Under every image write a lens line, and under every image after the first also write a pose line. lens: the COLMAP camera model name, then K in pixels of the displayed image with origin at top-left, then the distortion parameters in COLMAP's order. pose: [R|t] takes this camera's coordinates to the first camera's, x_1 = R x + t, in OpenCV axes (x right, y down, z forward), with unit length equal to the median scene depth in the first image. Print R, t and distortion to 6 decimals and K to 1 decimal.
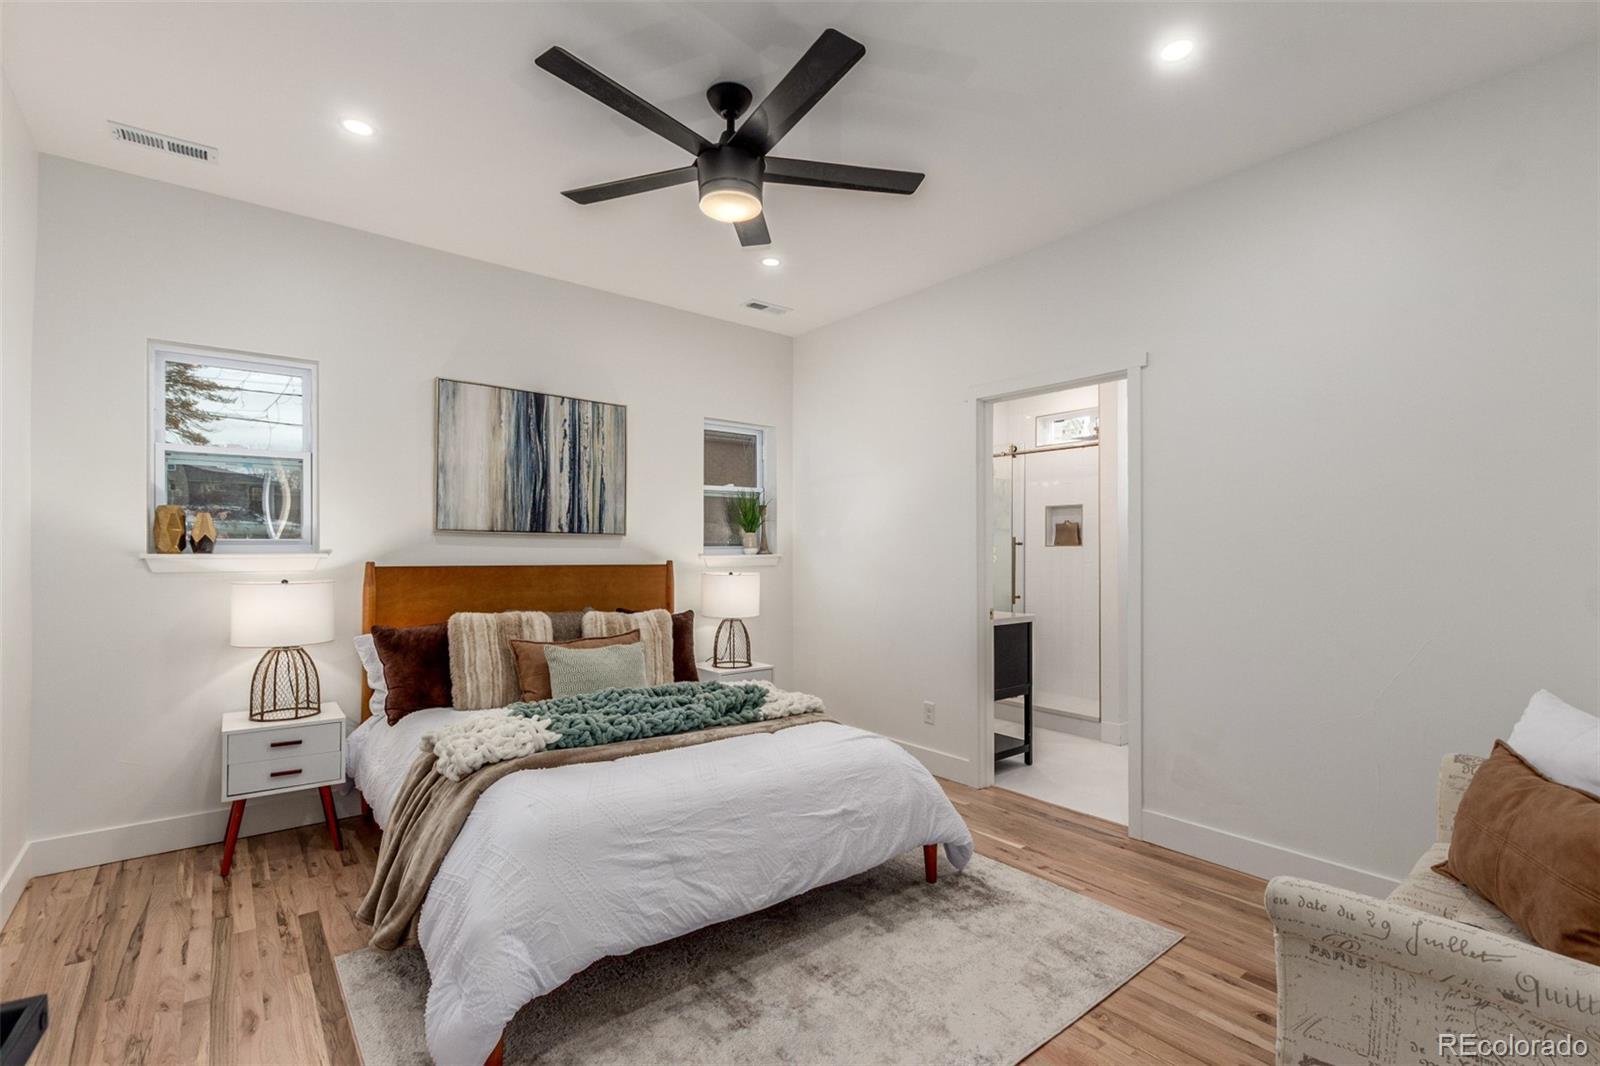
lens RADIAL K [[737.3, 0, 795.2], [0, 737.3, 542.6], [0, 0, 1]] dist [0.005680, 0.000385]
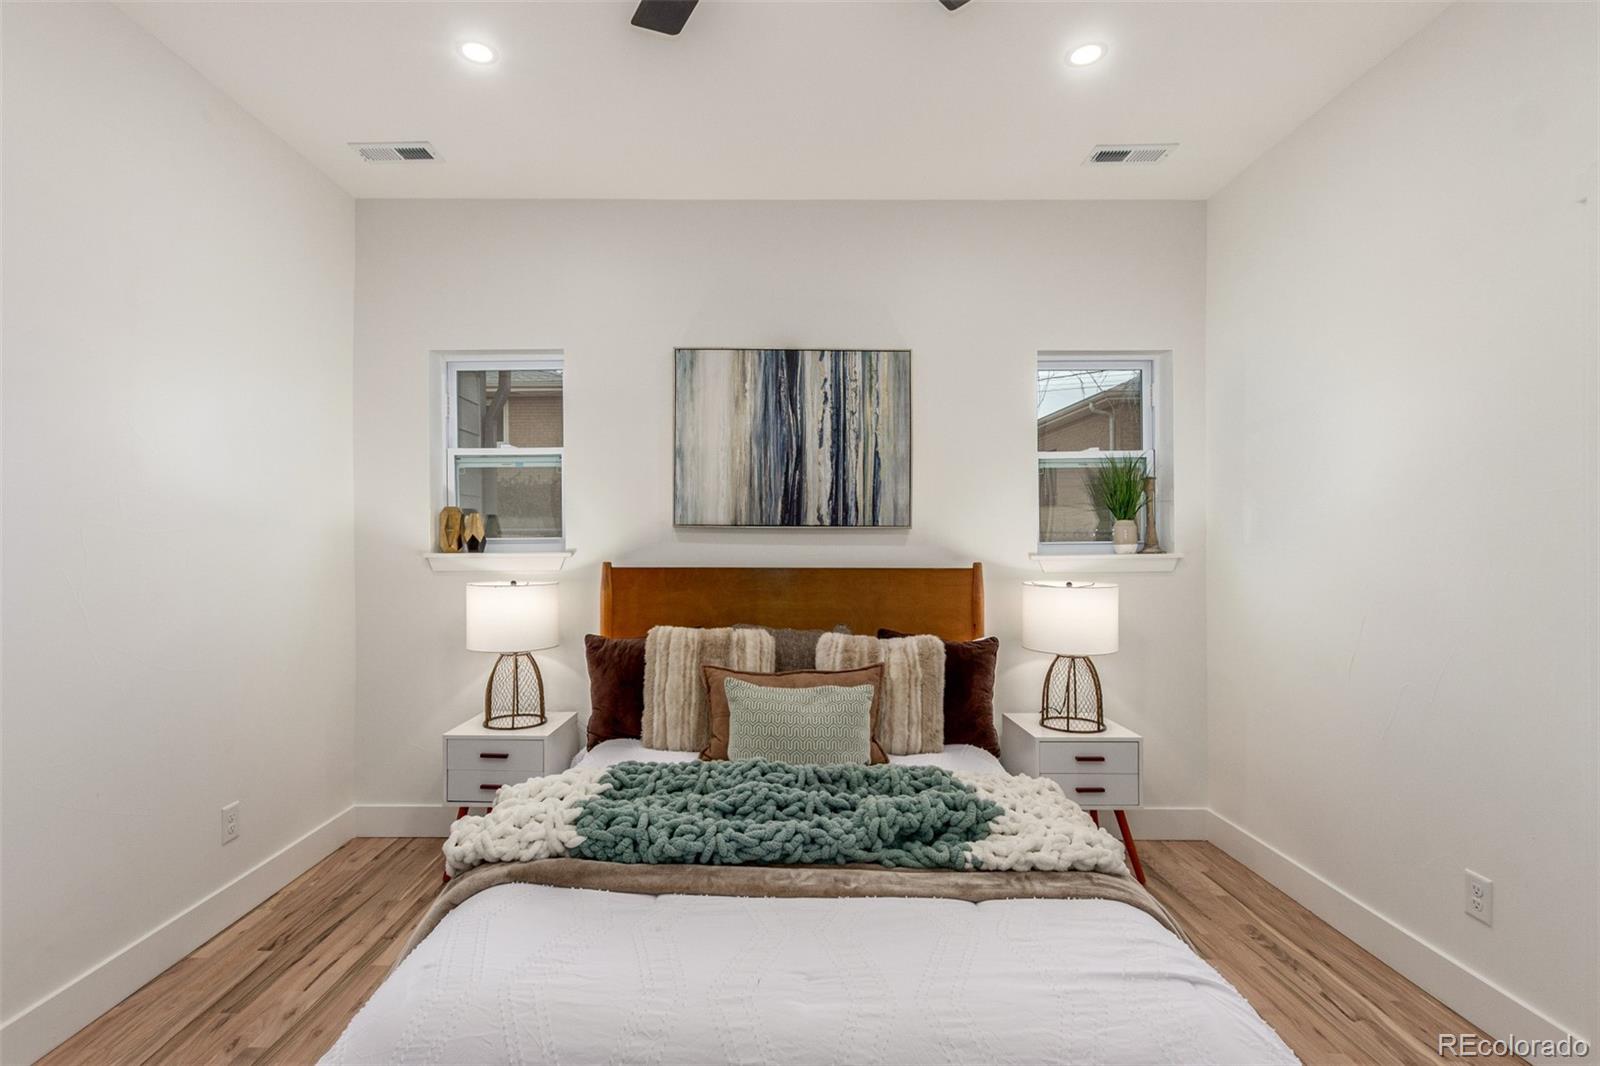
lens RADIAL K [[737.3, 0, 795.2], [0, 737.3, 542.6], [0, 0, 1]] dist [0.005680, 0.000385]
pose [[0.776969, -0.003165, -0.629531, 0.159006], [0.010428, 0.999915, 0.007844, -0.002374], [0.629453, -0.012659, 0.776935, 0.407900]]
